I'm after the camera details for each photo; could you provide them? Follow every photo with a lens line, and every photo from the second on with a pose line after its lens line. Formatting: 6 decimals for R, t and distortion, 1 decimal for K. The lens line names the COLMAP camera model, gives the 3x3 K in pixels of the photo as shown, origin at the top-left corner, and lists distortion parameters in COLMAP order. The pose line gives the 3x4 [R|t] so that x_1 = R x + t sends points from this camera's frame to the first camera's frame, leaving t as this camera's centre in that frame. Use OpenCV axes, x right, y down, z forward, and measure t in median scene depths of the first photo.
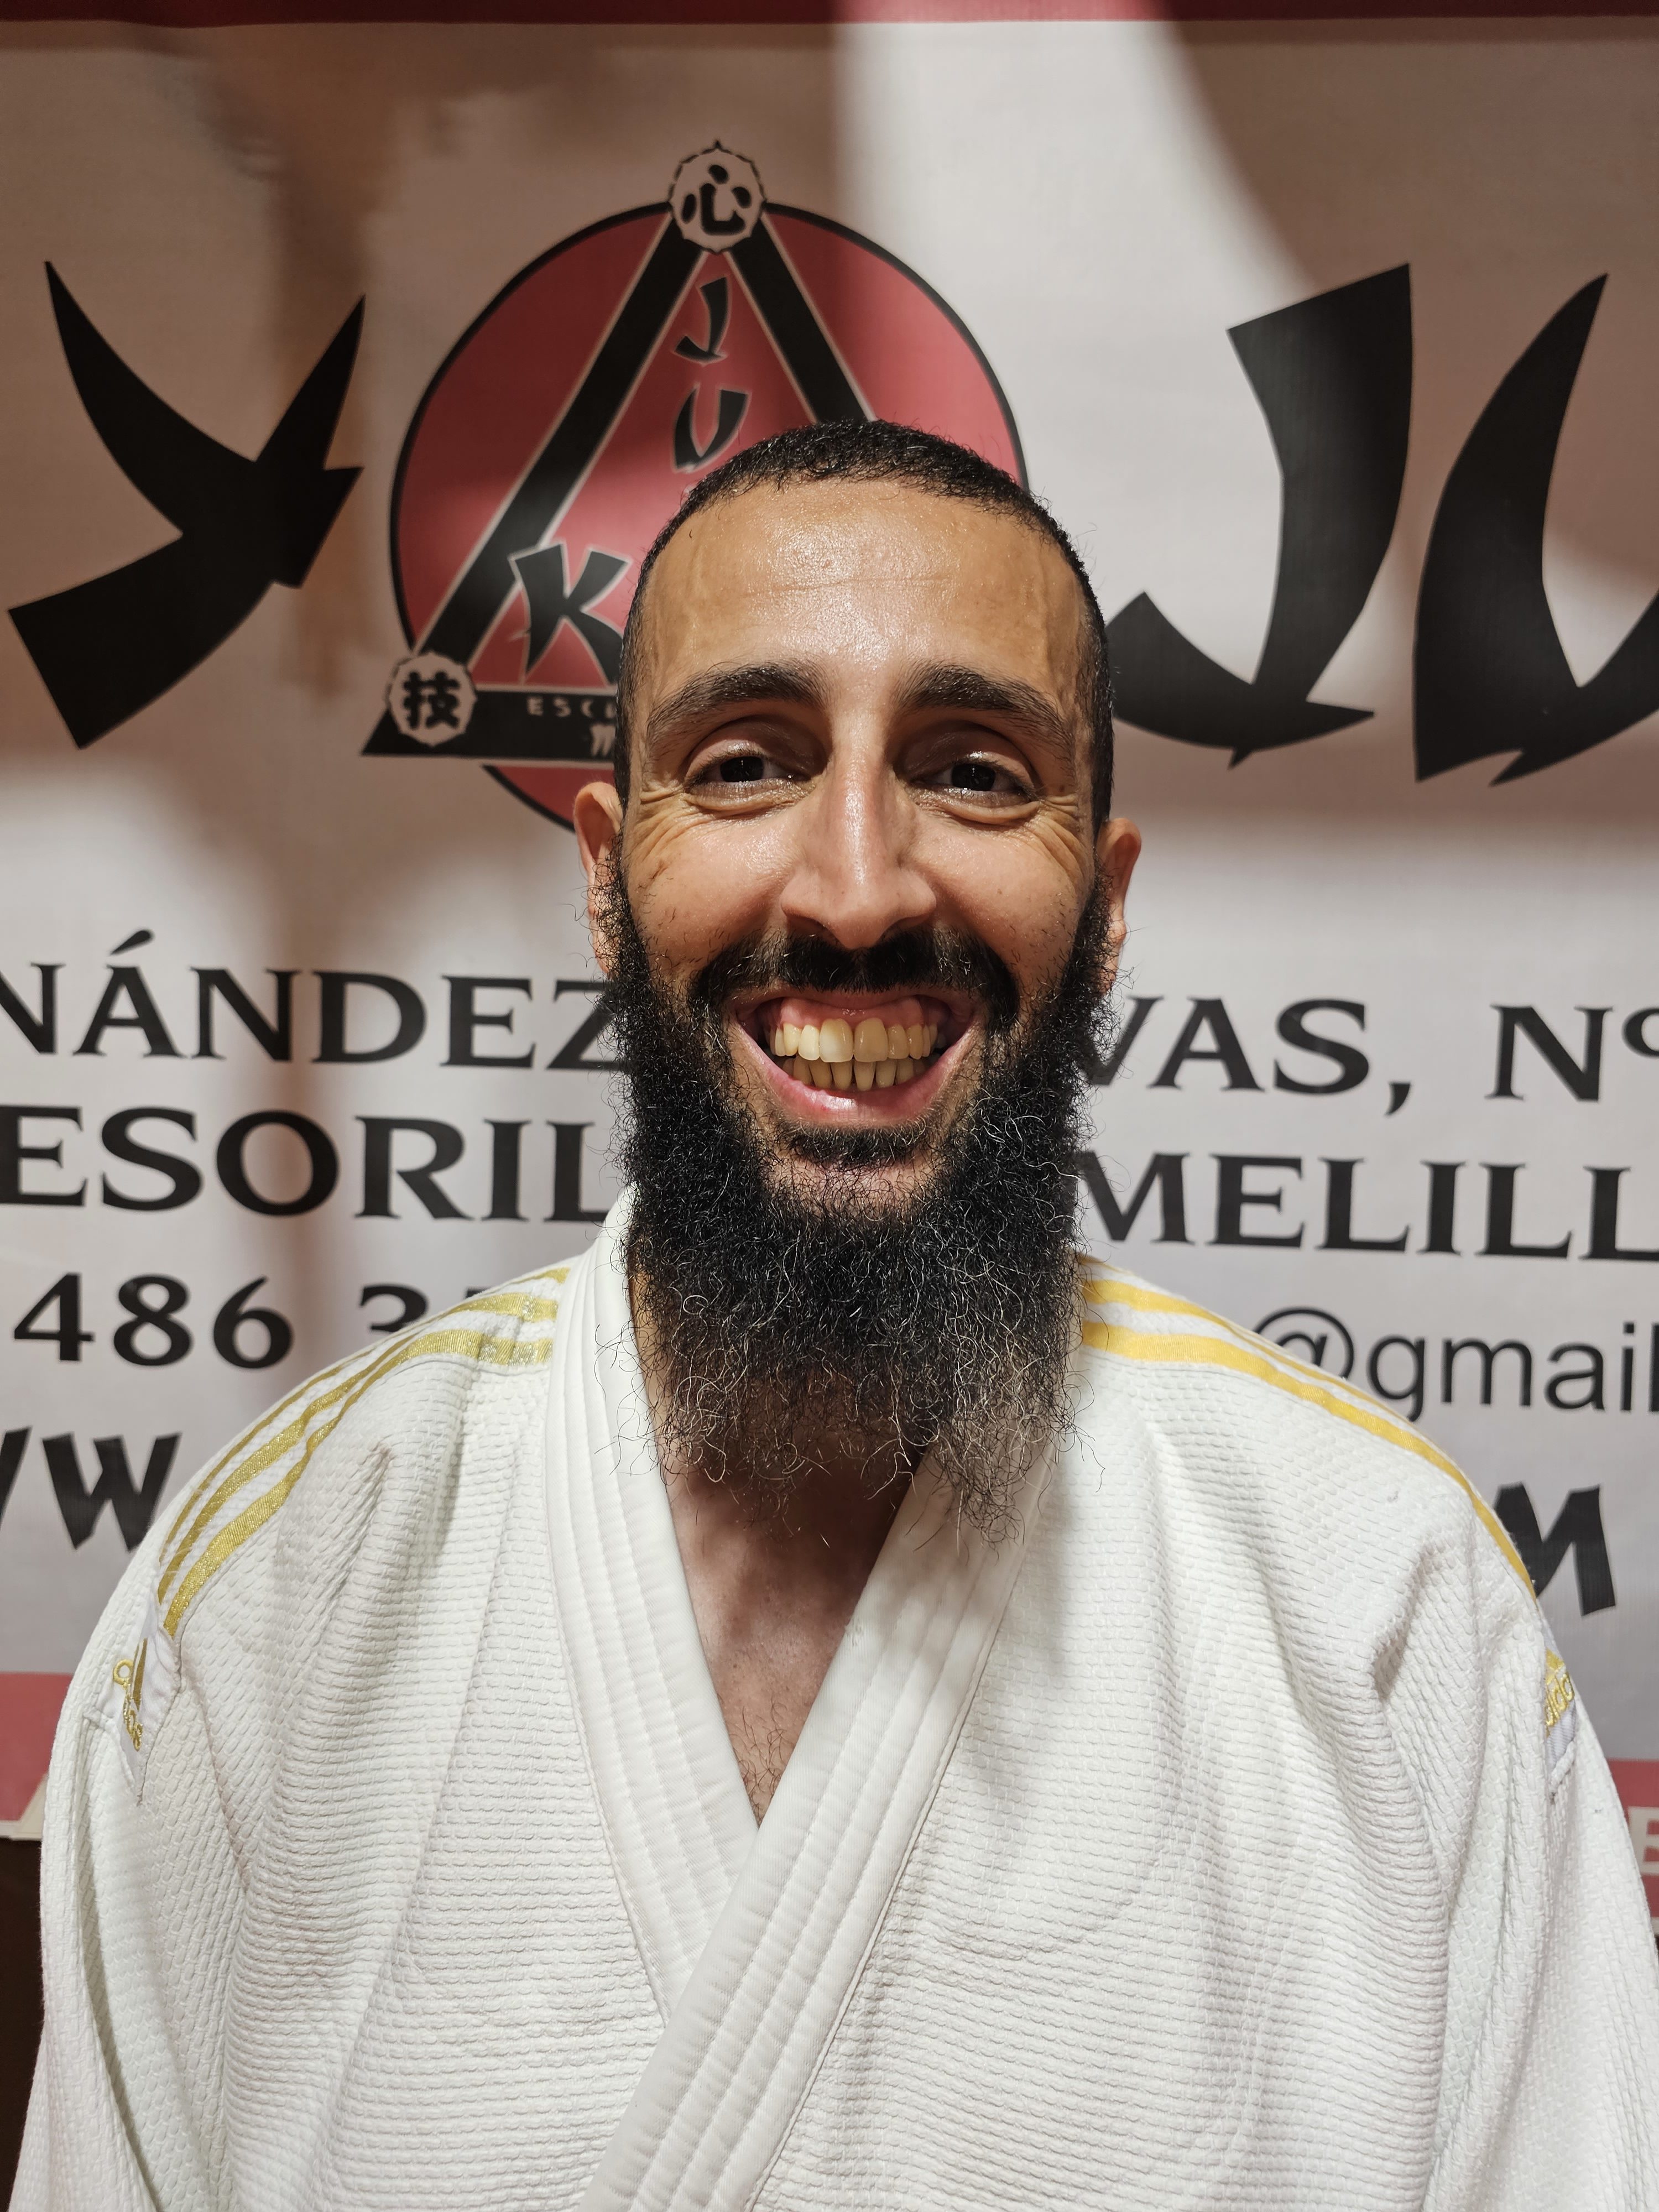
lens RADIAL K [[1445.8, 0, 830.2], [0, 1445.8, 1102.8], [0, 0, 1]] dist [0.006781, -0.007607]
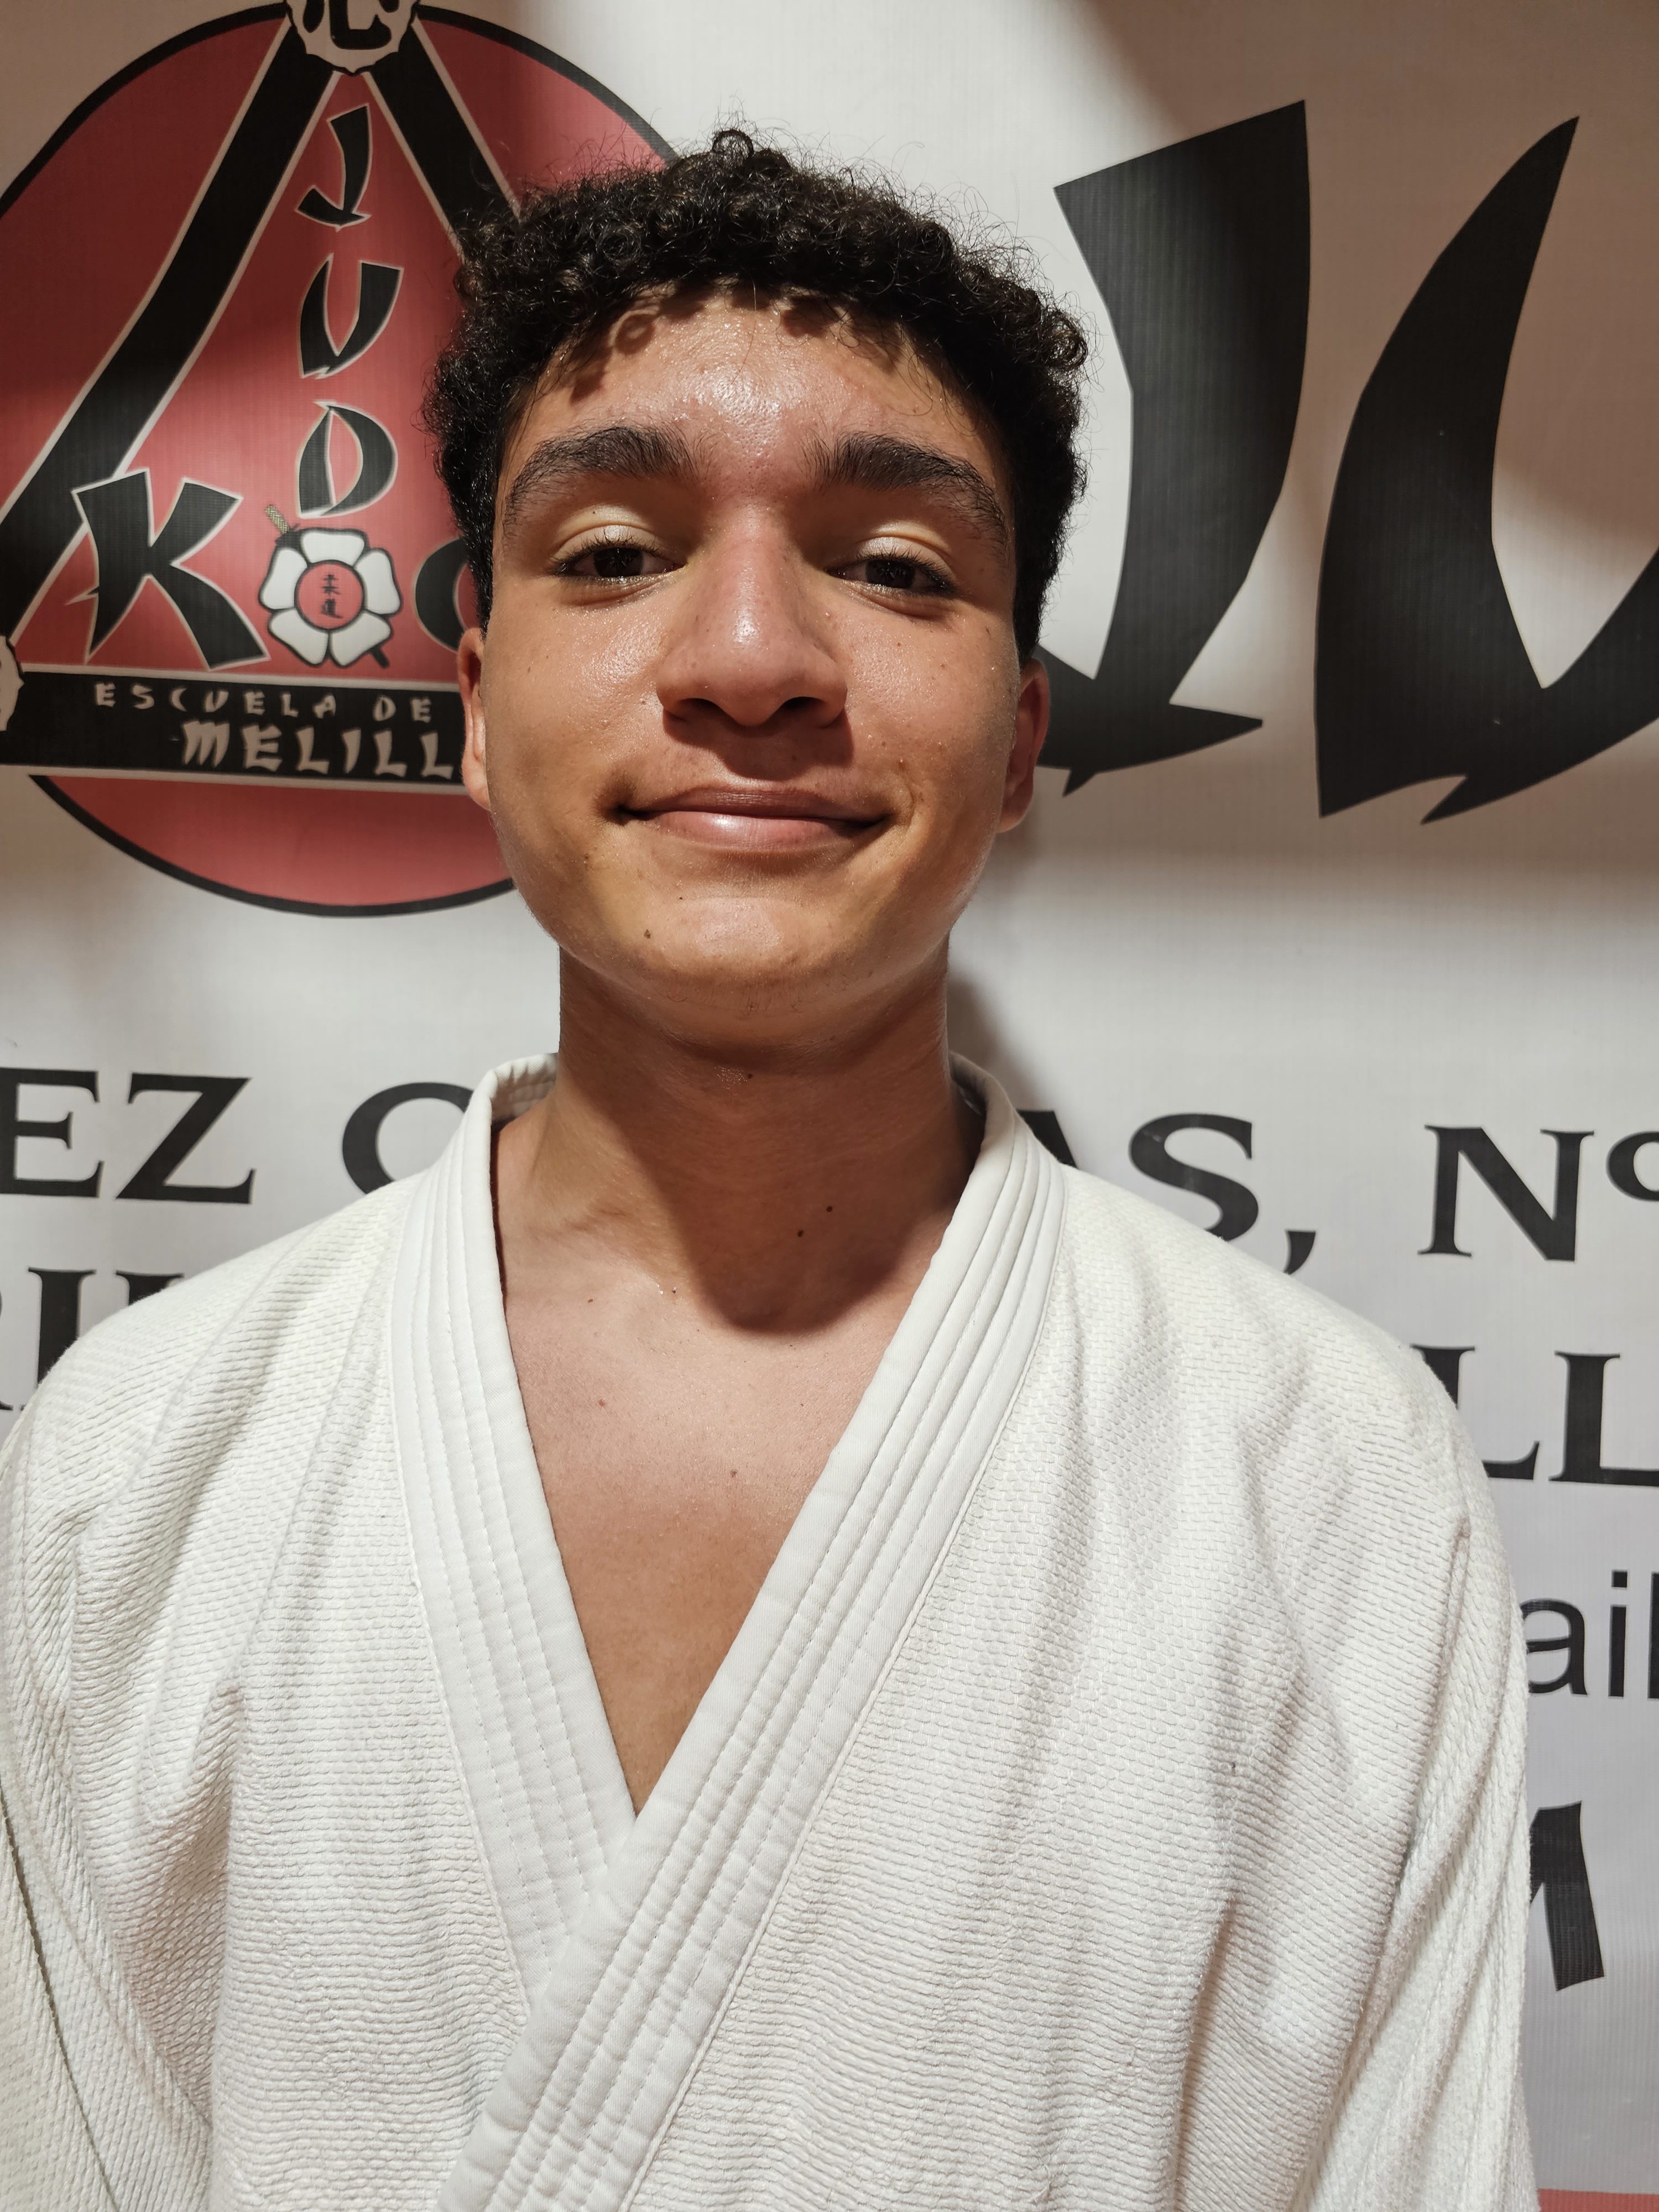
lens RADIAL K [[1445.8, 0, 822.6], [0, 1445.8, 1105.3], [0, 0, 1]] dist [0.006781, -0.007607]
pose [[0.999811, 0.011578, 0.015607, 0.144323], [-0.010987, 0.999238, -0.037453, -0.047034], [-0.016029, 0.037274, 0.999177, 0.282543]]
